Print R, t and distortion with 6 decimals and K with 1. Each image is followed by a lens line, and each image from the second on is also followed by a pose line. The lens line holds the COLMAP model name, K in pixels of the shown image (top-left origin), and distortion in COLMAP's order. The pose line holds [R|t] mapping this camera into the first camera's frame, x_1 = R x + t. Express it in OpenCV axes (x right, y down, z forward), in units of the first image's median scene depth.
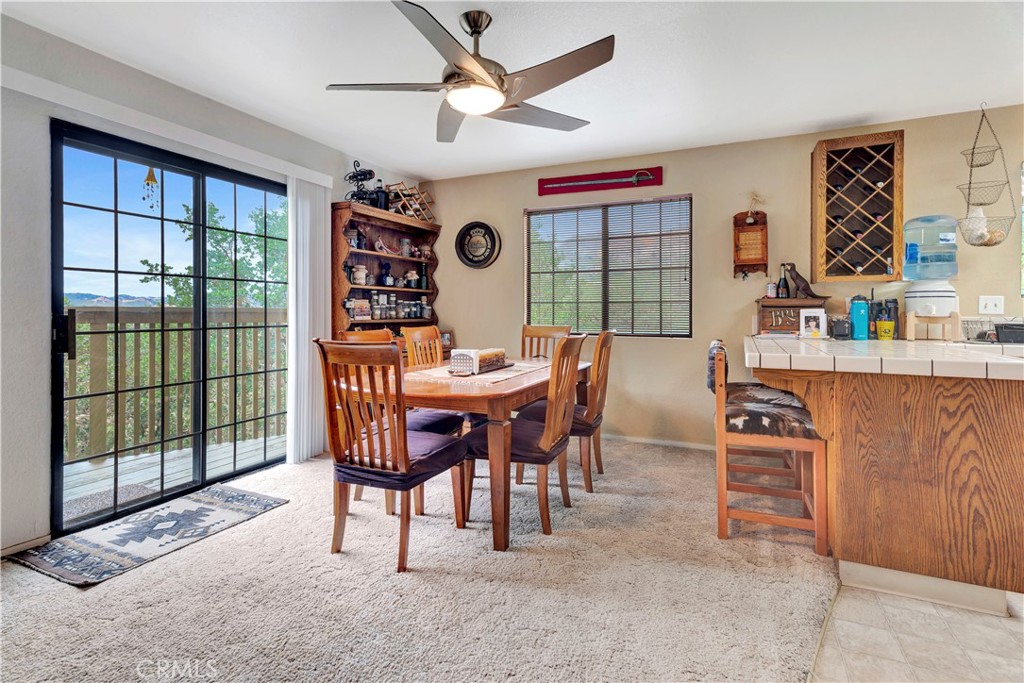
lens RADIAL K [[497.0, 0, 514.5], [0, 497.0, 311.7], [0, 0, 1]] dist [0.013652, 0.000510]
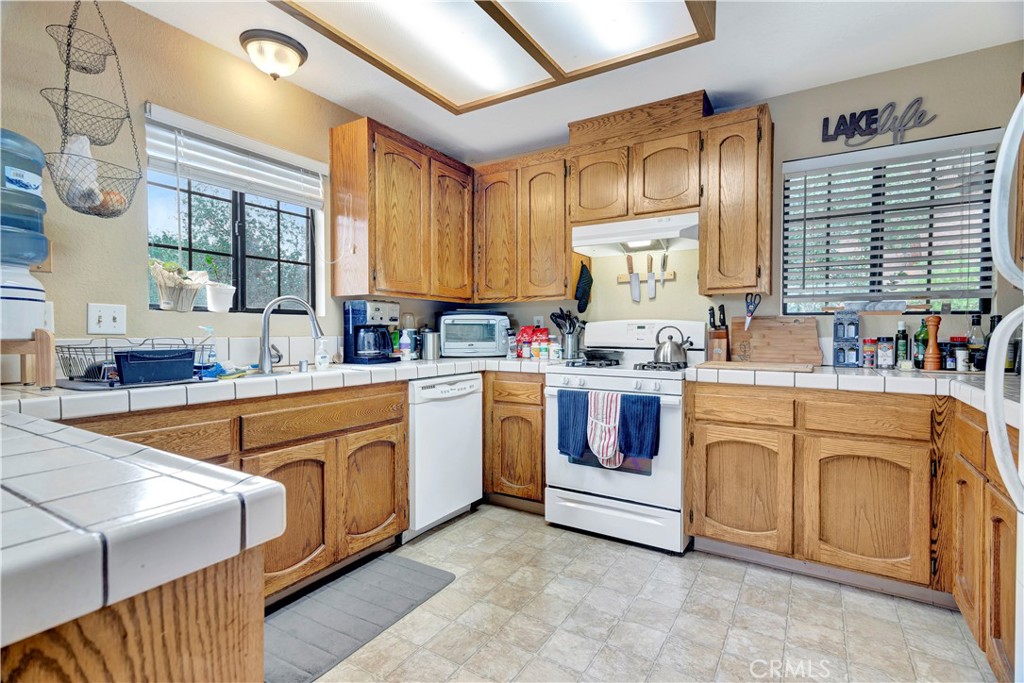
lens RADIAL K [[497.0, 0, 512.1], [0, 497.0, 341.3], [0, 0, 1]] dist [0.013652, 0.000510]
pose [[0.126380, -0.017898, 0.991820, 0.428829], [0.000513, 0.999838, 0.017977, 0.003254], [-0.991982, -0.001764, 0.126368, 0.461317]]
